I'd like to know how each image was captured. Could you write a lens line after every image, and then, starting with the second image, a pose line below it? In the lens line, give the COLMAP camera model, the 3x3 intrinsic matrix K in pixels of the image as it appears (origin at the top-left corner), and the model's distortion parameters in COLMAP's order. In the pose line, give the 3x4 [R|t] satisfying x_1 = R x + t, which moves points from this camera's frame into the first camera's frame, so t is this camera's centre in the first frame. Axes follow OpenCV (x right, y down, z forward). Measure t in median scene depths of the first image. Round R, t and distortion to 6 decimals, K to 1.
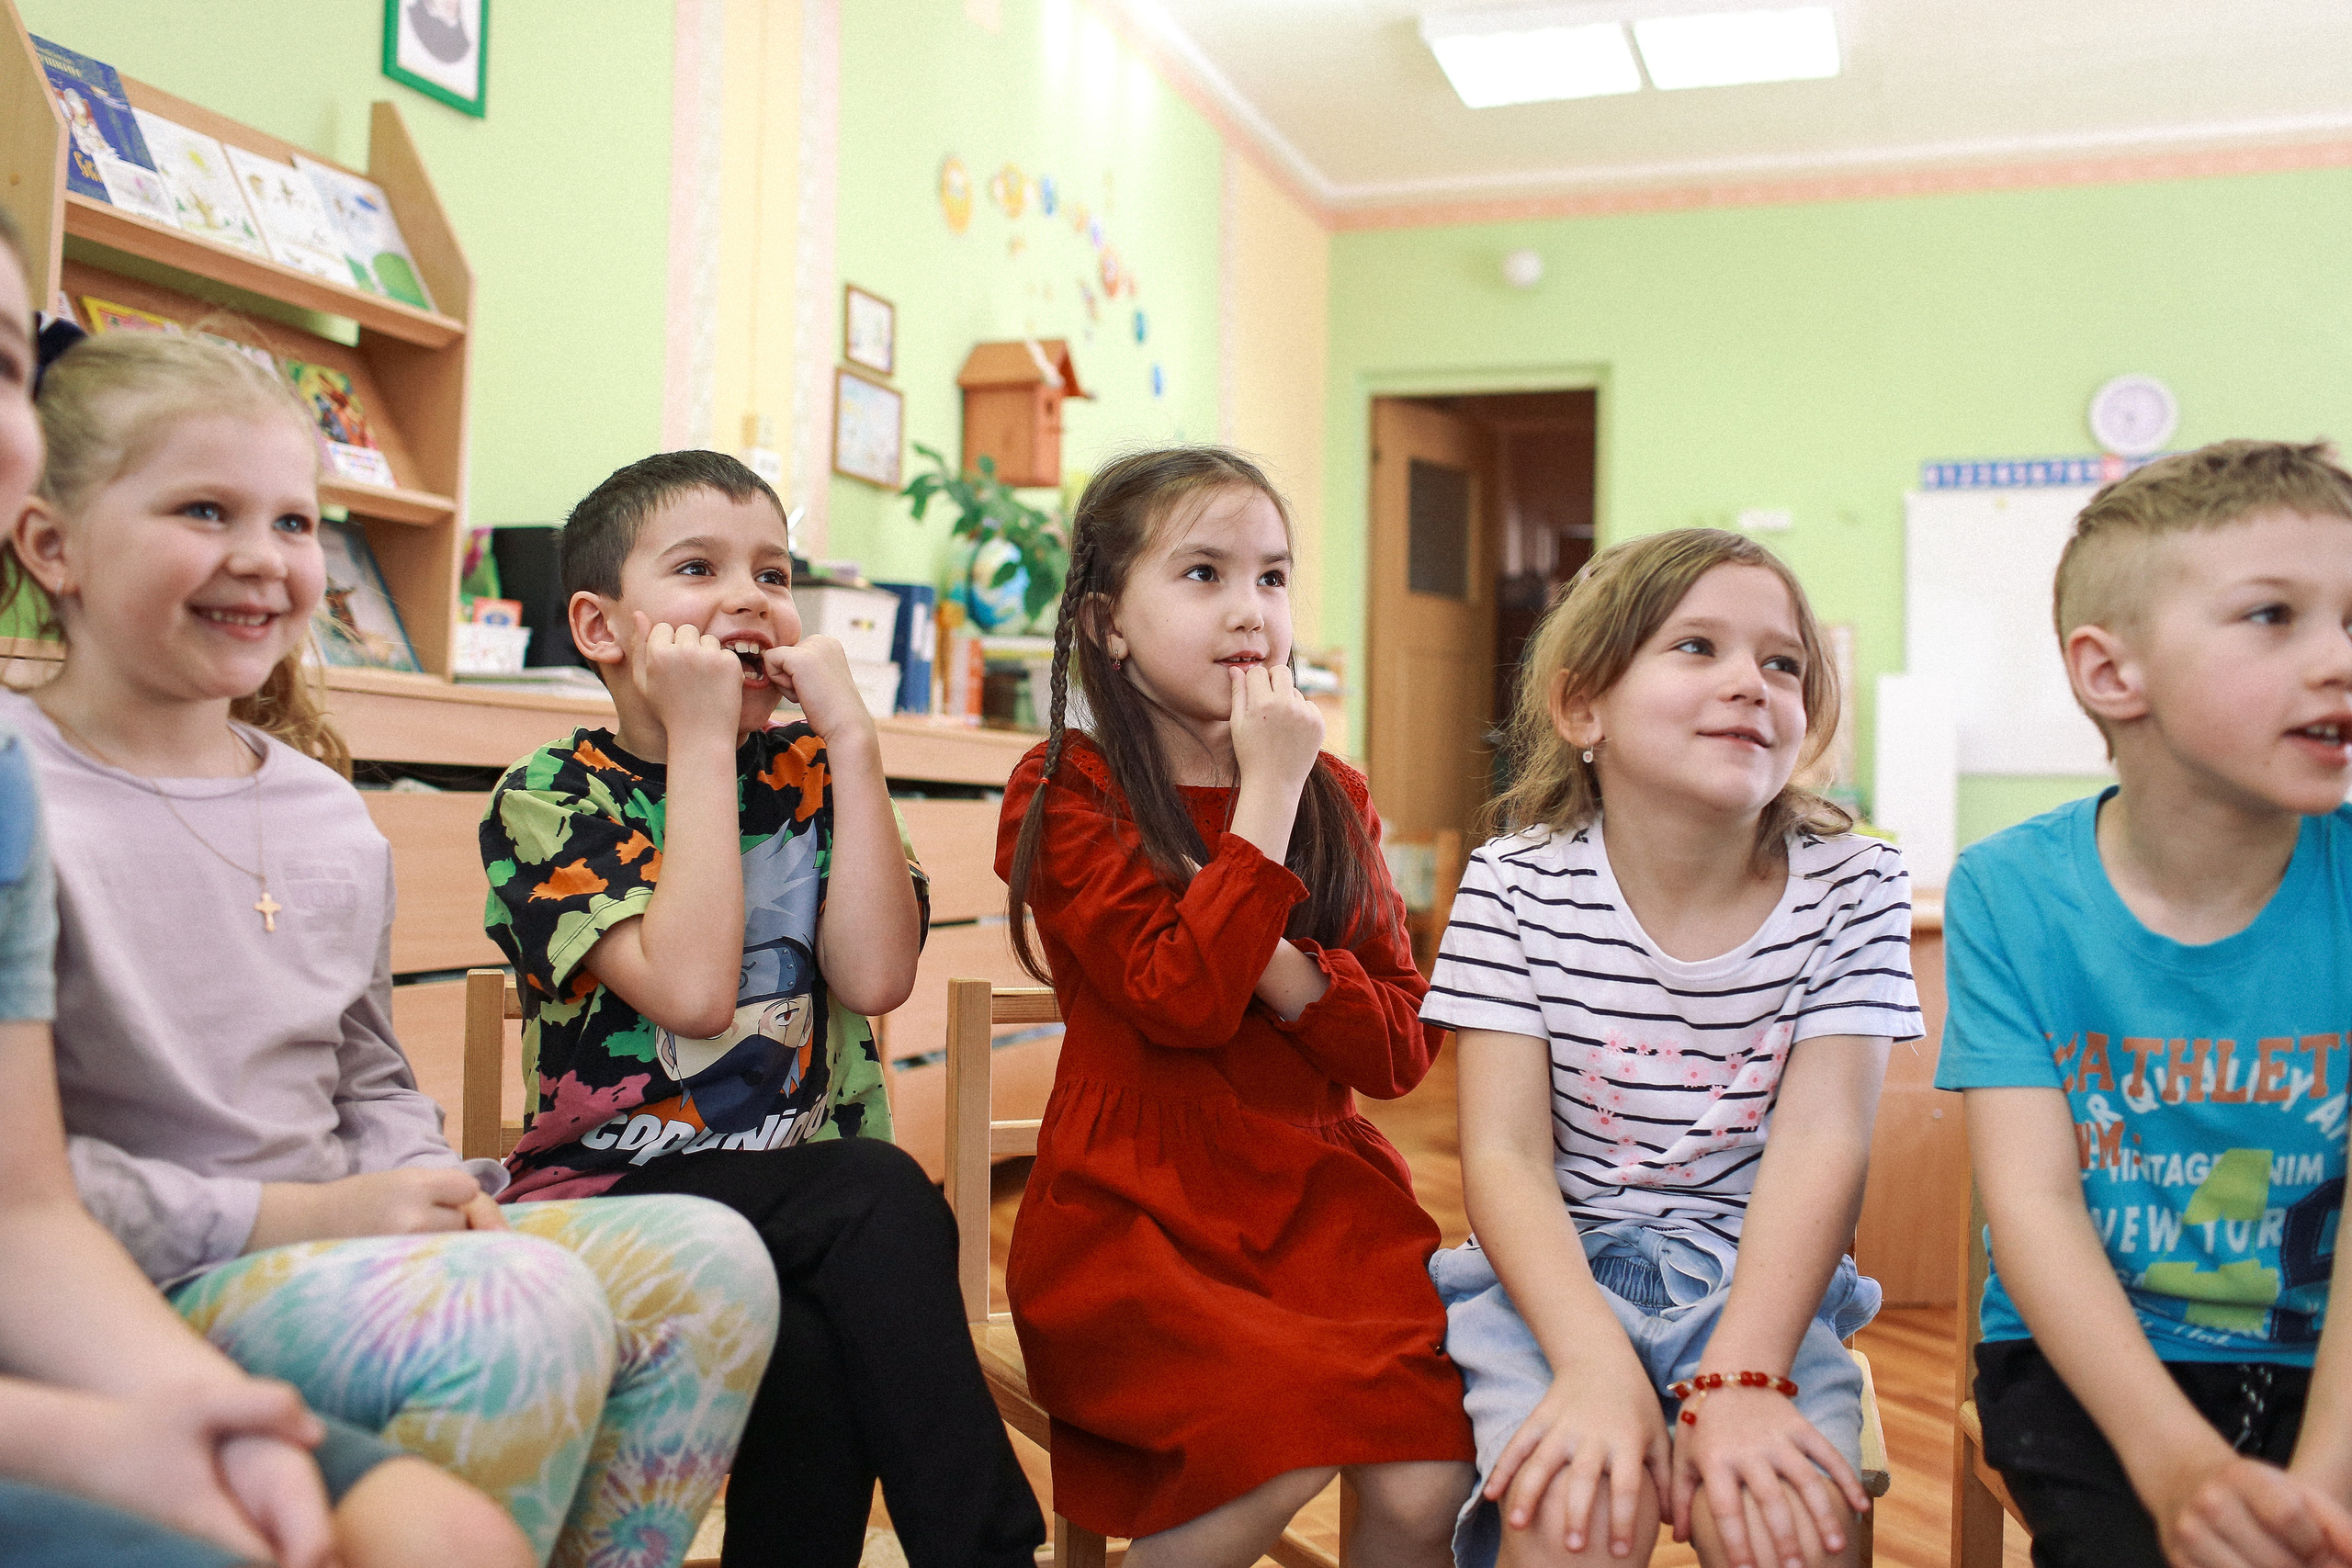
lens RADIAL K [[2272.8, 0, 1176.0], [0, 2272.8, 784.0], [0, 0, 1]] dist [-0.114514, 0.129452]
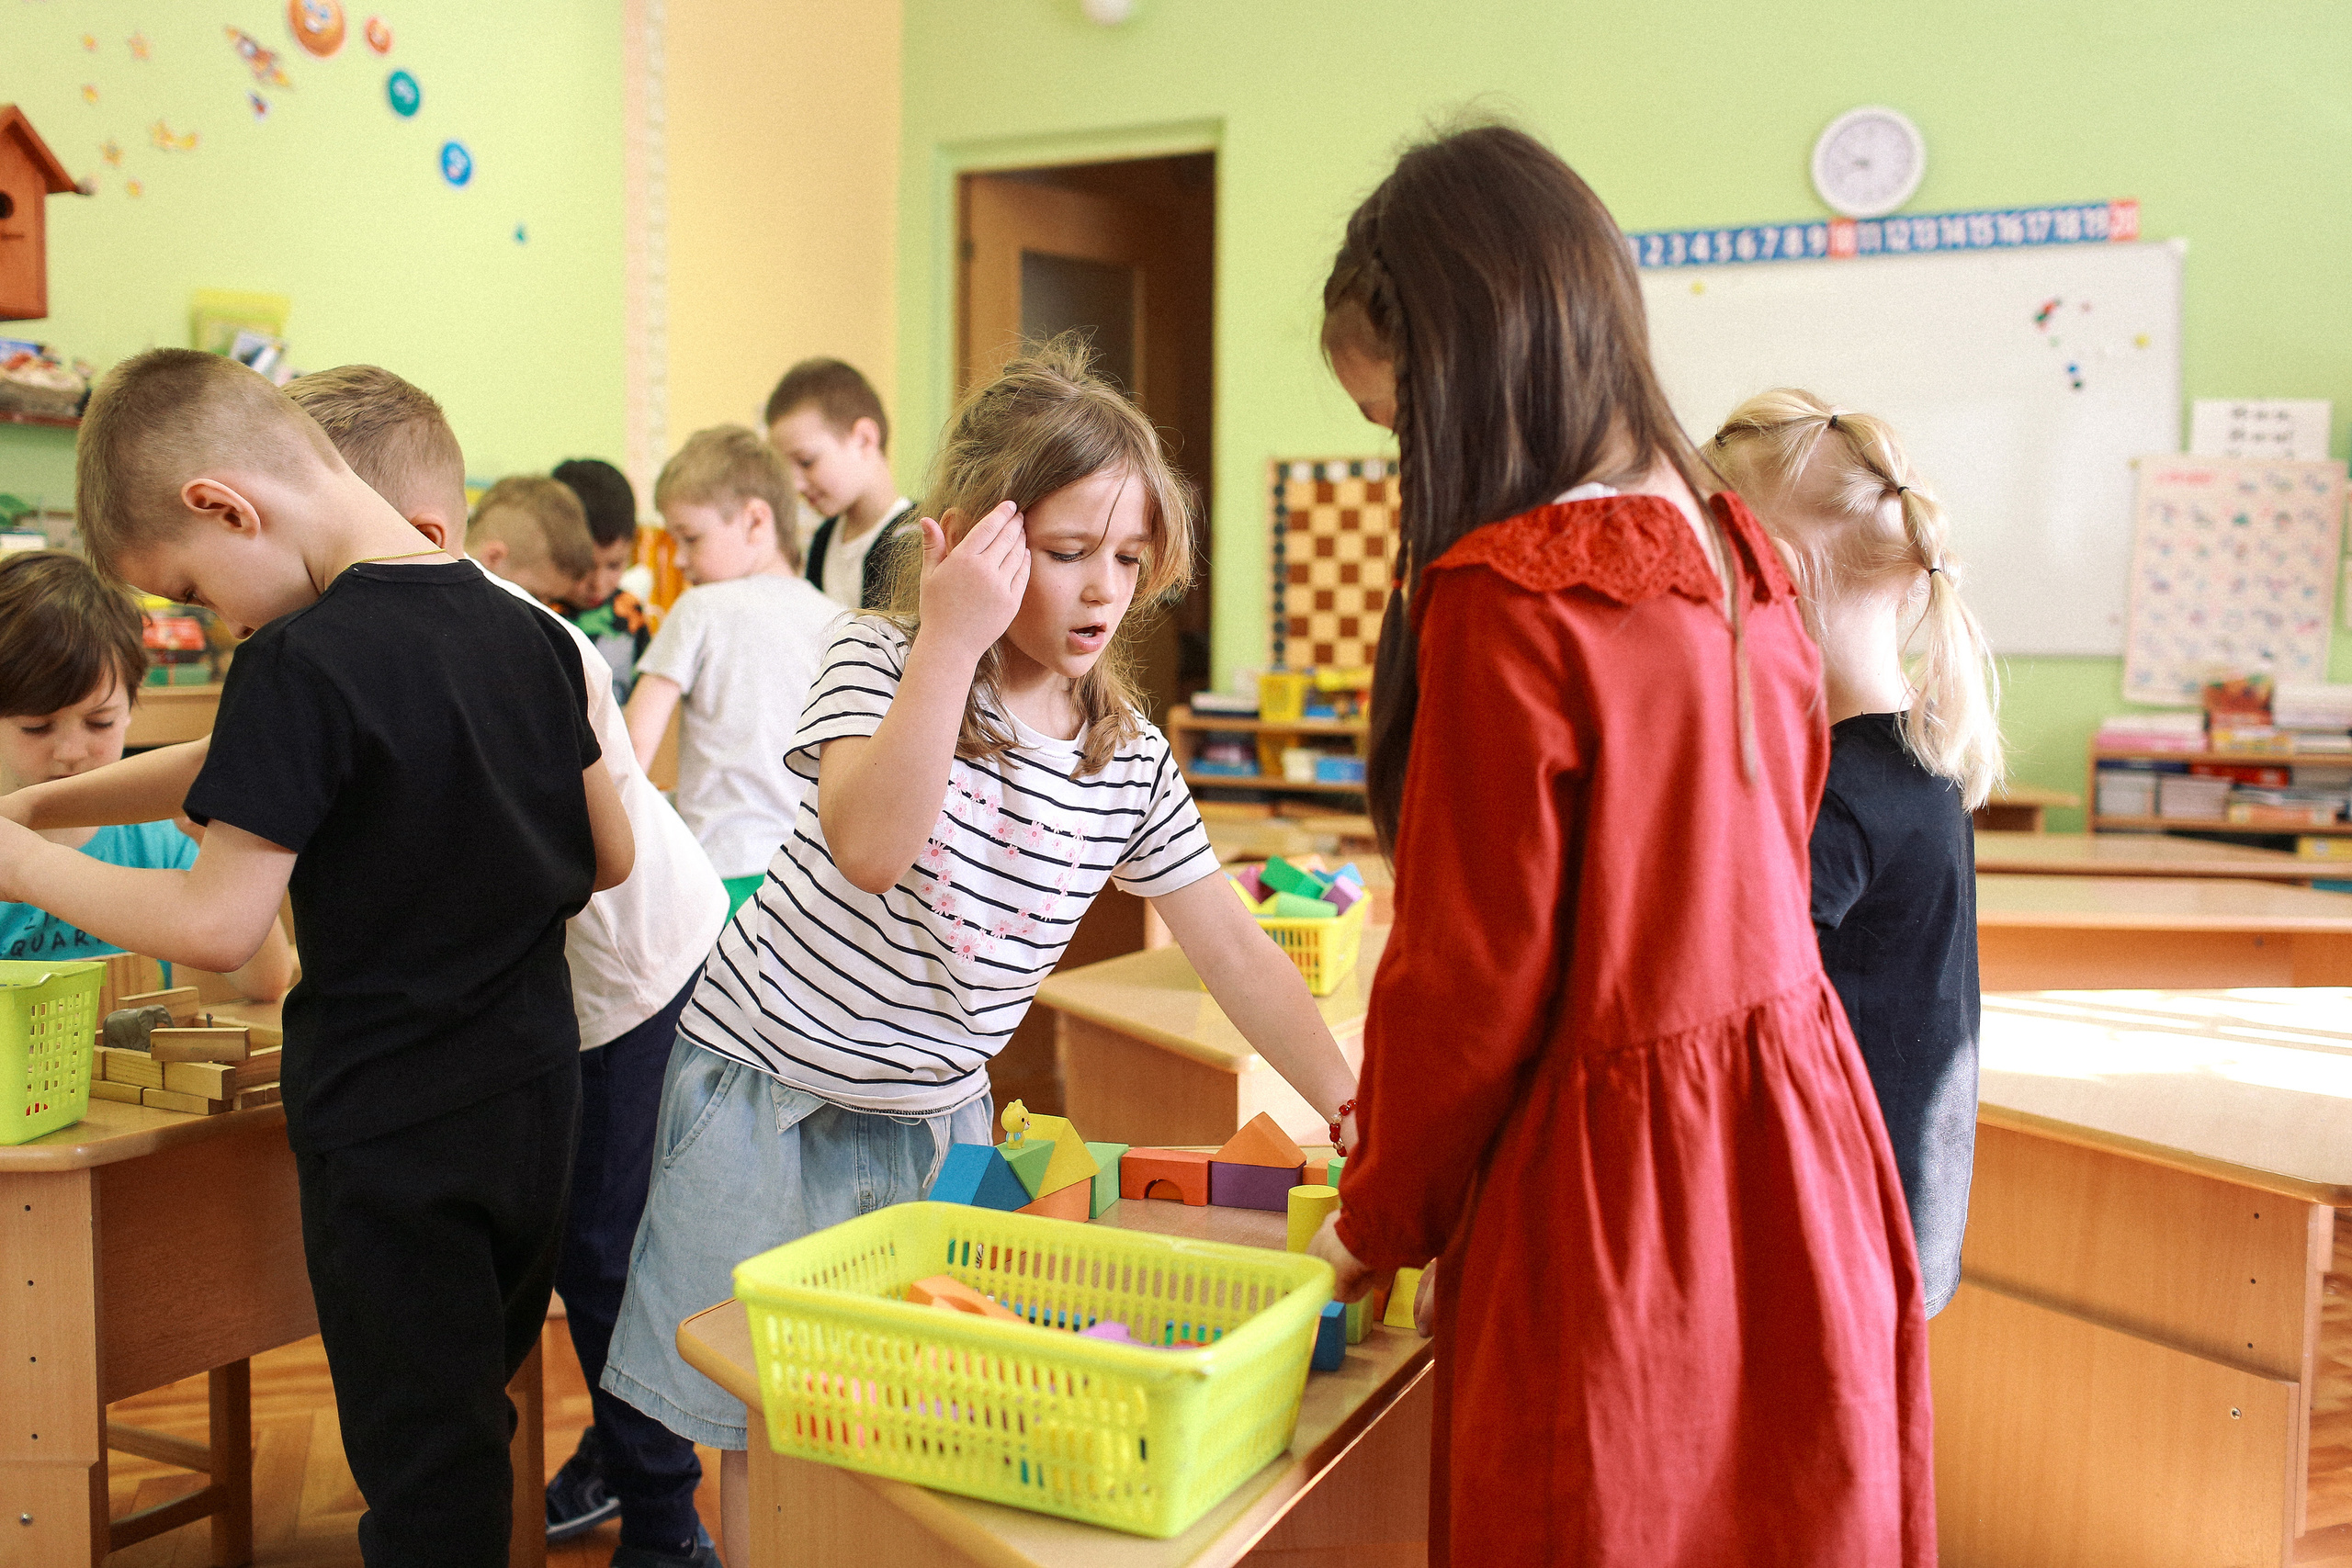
lens RADIAL K [[2272.8, 0, 1176.0], [0, 2272.8, 784.0], [0, 0, 1]] dist [-0.114514, 0.129452]
pose [[0.992588, 0.000643, -0.121526, 0.374961], [0.009912, 0.996226, 0.086228, -0.035584], [0.121123, -0.086794, 0.988836, 0.296631]]
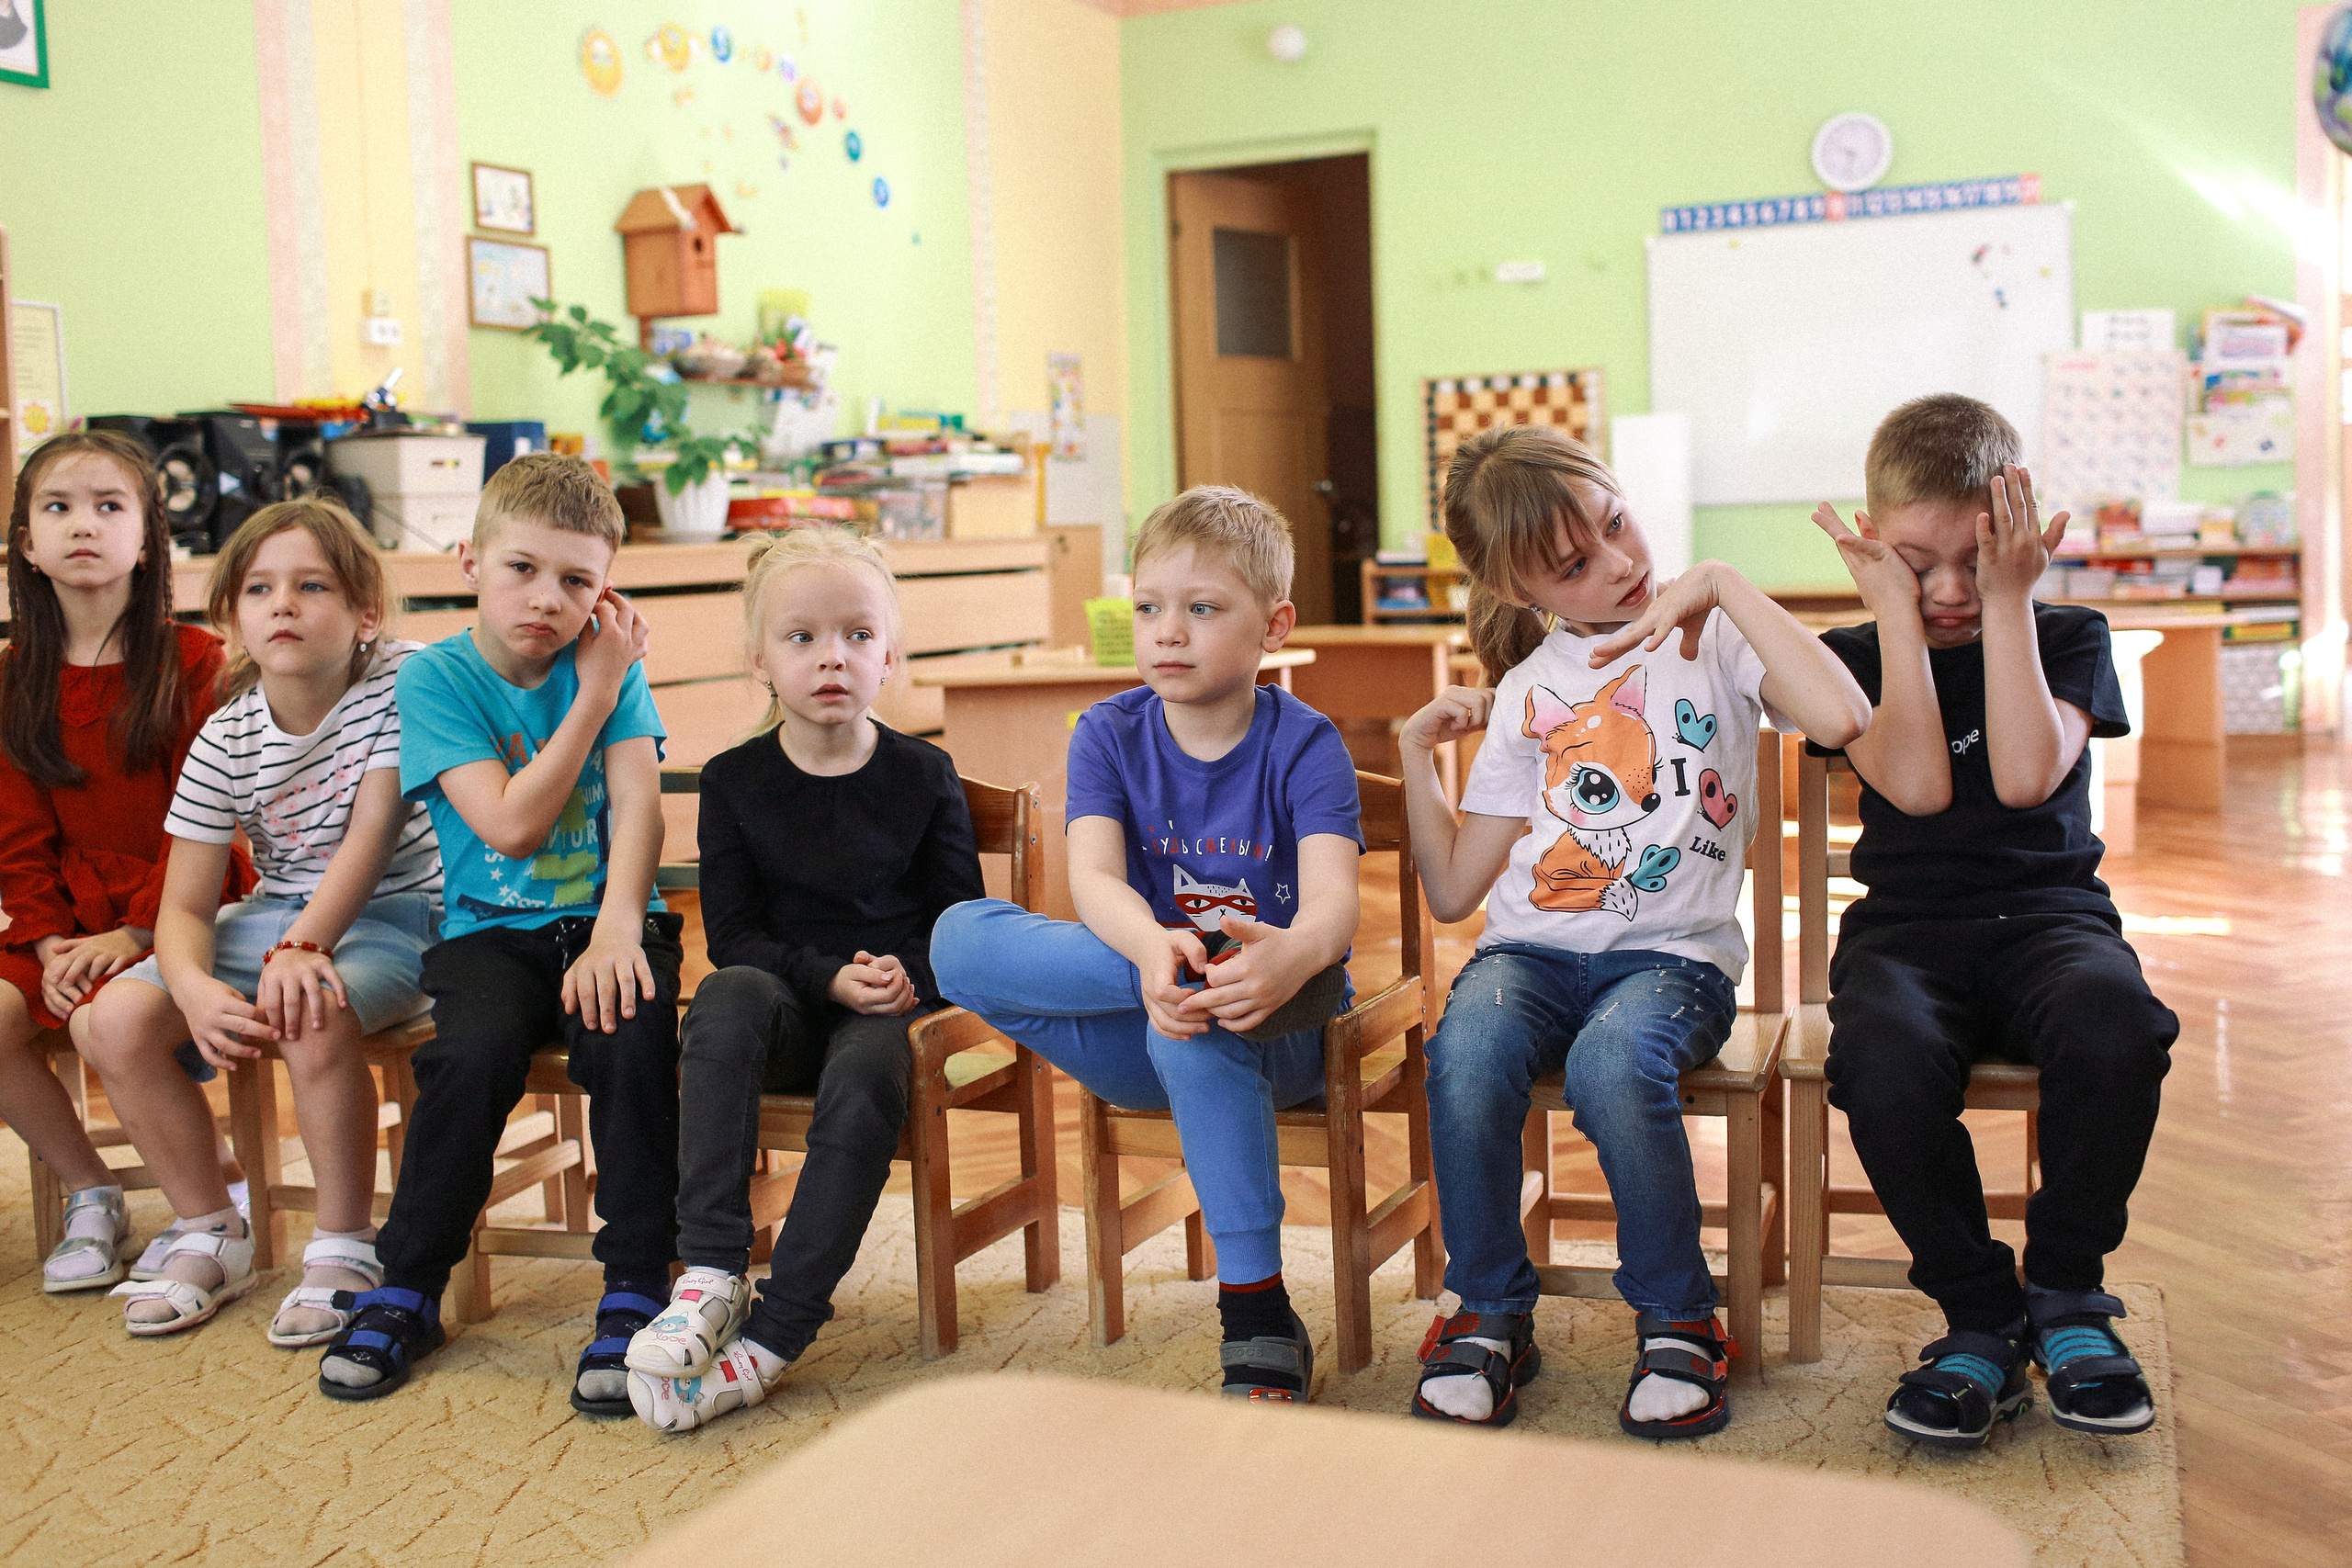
lens RADIAL K [[2295.9, 0, 1167.3], [0, 2295.9, 790.1], [0, 0, 1]] dist [-0.081224, 0.024330]
pose [[0.993948, -0.039664, -0.102440, 0.266529], [0.051851, 0.991516, 0.119193, -0.016497], [0.096844, -0.123783, 0.987572, -0.138476]]
